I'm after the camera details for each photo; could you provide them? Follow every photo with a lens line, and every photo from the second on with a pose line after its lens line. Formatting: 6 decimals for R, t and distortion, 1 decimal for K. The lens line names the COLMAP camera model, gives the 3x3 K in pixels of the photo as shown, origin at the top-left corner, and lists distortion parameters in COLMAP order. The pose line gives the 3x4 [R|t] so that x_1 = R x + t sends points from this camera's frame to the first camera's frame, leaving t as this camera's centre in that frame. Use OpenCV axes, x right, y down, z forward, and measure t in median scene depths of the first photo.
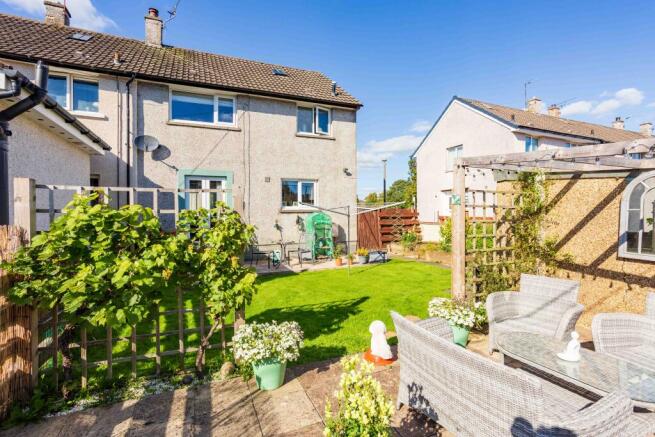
lens RADIAL K [[323.3, 0, 326.2], [0, 323.3, 214.2], [0, 0, 1]] dist [-0.043721, 0.019830]
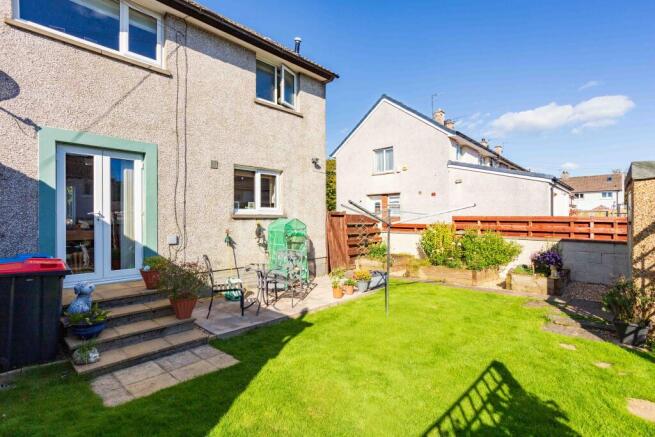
lens RADIAL K [[323.3, 0, 325.7], [0, 323.3, 218.4], [0, 0, 1]] dist [-0.043721, 0.019830]
pose [[0.918095, 0.003484, 0.396344, -0.238500], [-0.001136, 0.999980, -0.006158, -0.001802], [-0.396358, 0.005203, 0.918081, 0.368740]]
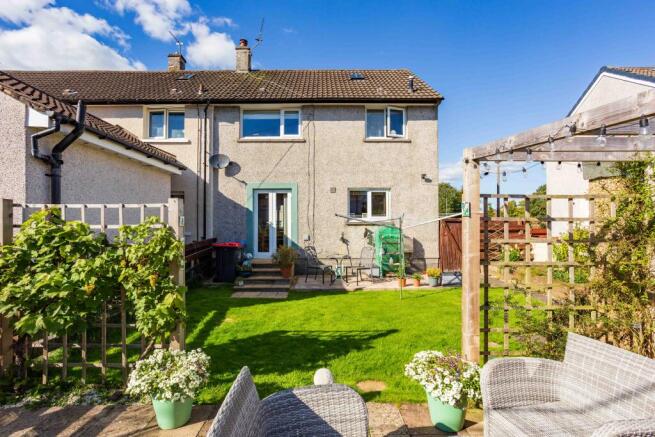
lens RADIAL K [[323.3, 0, 322.9], [0, 323.3, 222.6], [0, 0, 1]] dist [-0.043721, 0.019830]
pose [[0.915979, 0.000129, -0.401227, 0.181983], [-0.002599, 0.999981, -0.005611, -0.006087], [0.401219, 0.006182, 0.915961, 0.116216]]
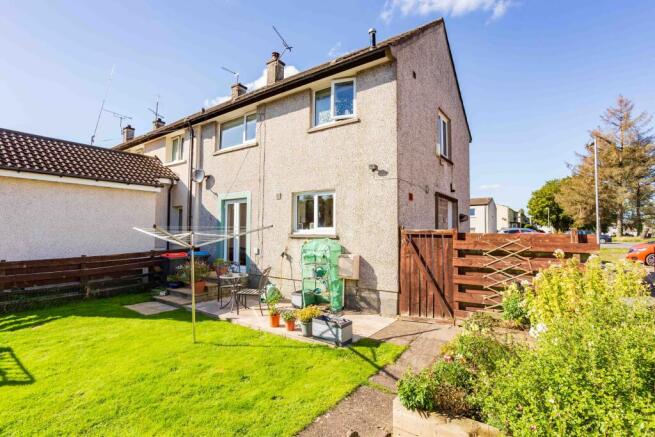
lens RADIAL K [[323.3, 0, 332.5], [0, 323.3, 213.1], [0, 0, 1]] dist [-0.043721, 0.019830]
pose [[0.499742, -0.042952, -0.865108, 0.605351], [-0.003272, 0.998669, -0.051473, -0.025552], [0.866168, 0.028554, 0.498937, 0.743548]]
